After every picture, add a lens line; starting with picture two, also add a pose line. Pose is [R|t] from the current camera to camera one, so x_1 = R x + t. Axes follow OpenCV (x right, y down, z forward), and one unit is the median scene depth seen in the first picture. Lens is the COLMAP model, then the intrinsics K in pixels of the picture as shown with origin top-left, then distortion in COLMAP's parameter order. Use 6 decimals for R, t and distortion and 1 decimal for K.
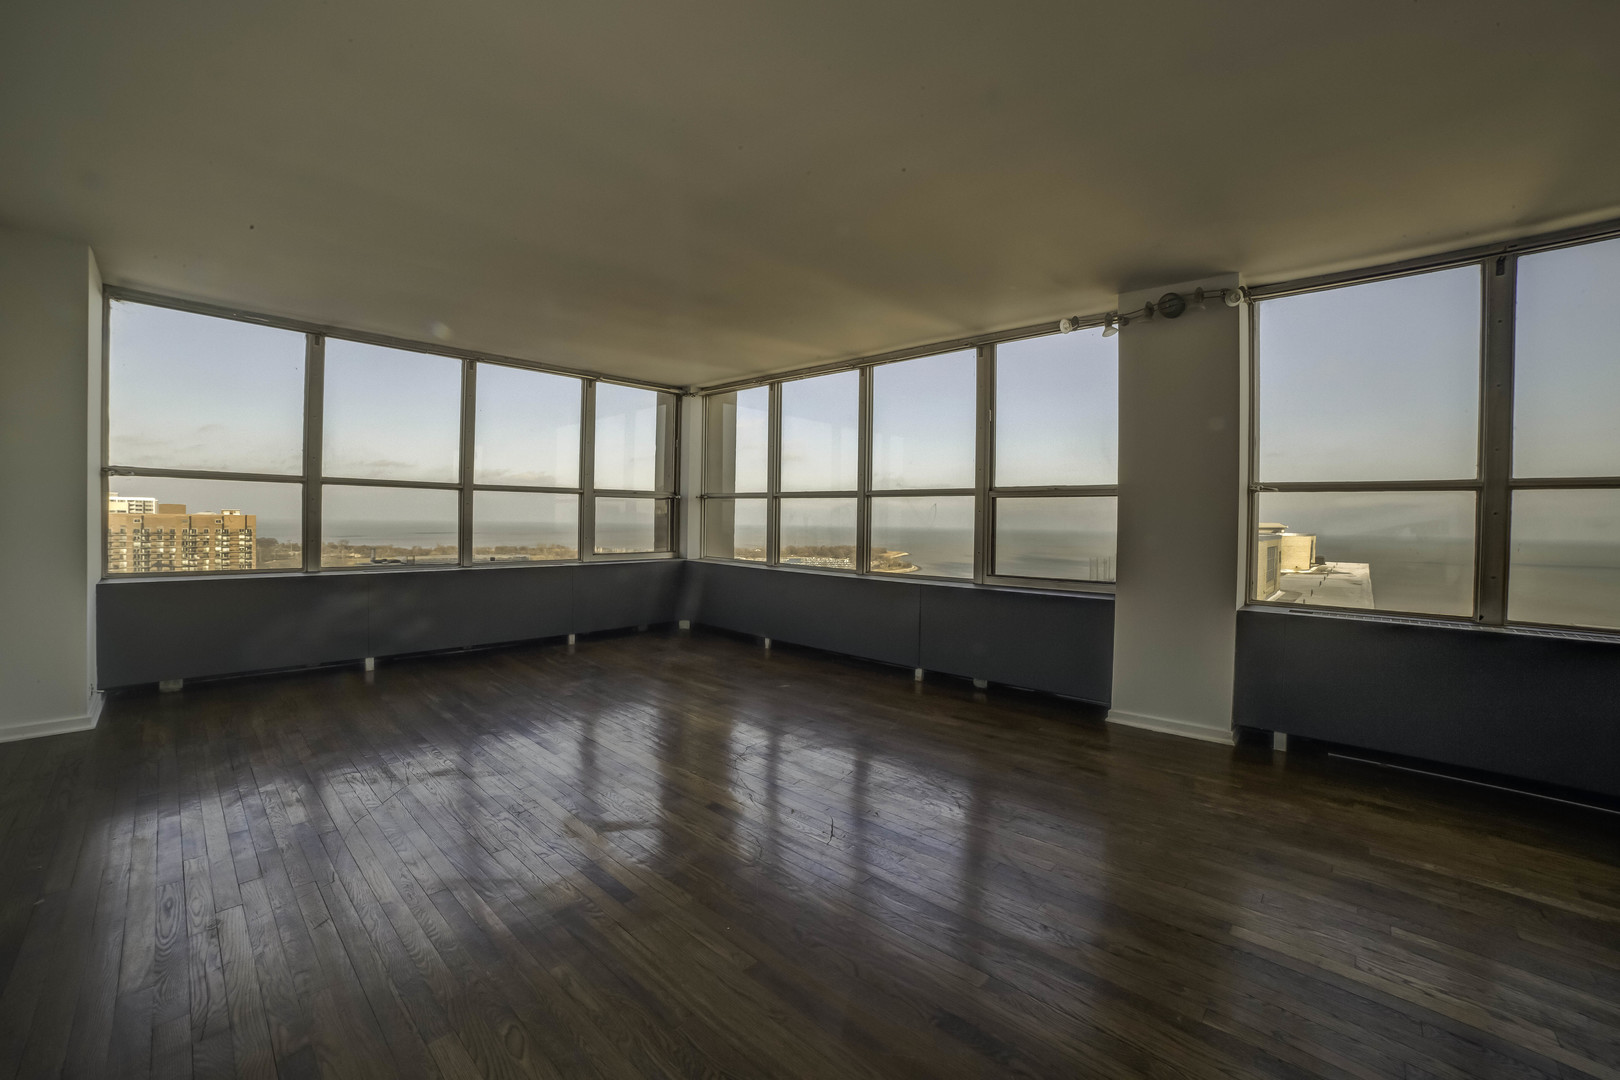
lens RADIAL K [[644.8, 0, 814.9], [0, 644.8, 527.3], [0, 0, 1]] dist [-0.095806, 0.029257]
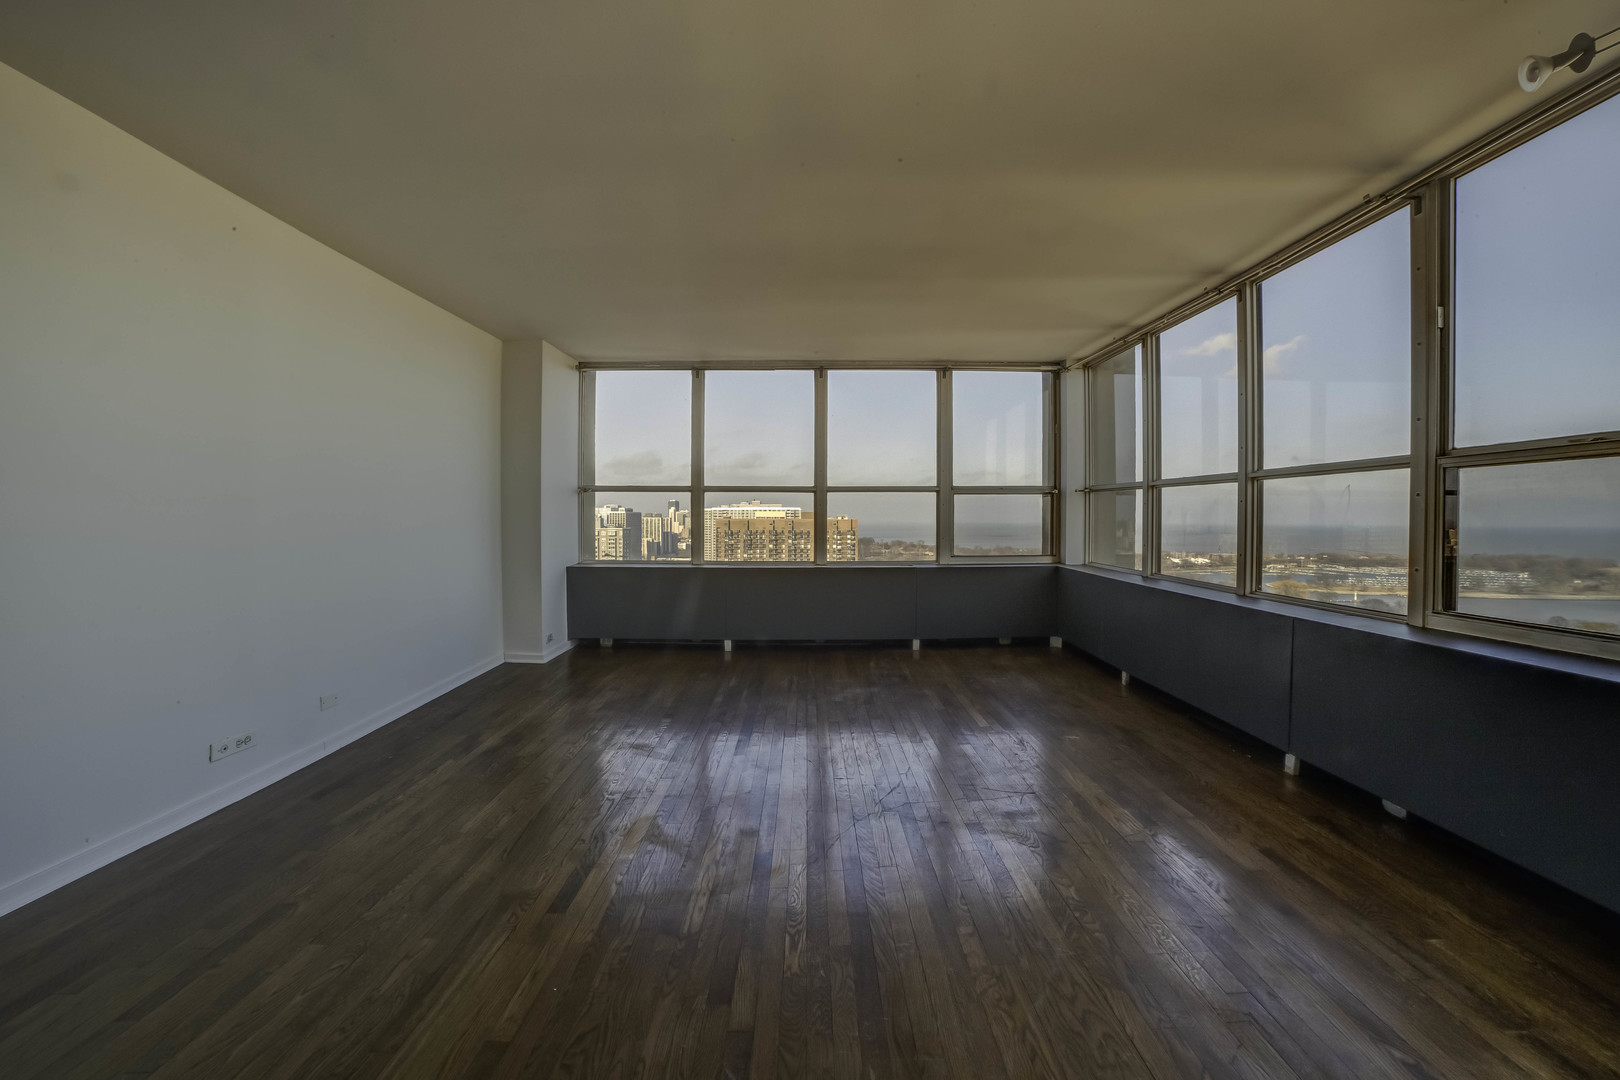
lens RADIAL K [[662.1, 0, 816.9], [0, 662.1, 523.7], [0, 0, 1]] dist [-0.049530, 0.000235]
pose [[0.690801, -0.006778, -0.723013, 0.219053], [0.001114, 0.999965, -0.008311, 0.002579], [0.723044, 0.004936, 0.690784, 0.189331]]
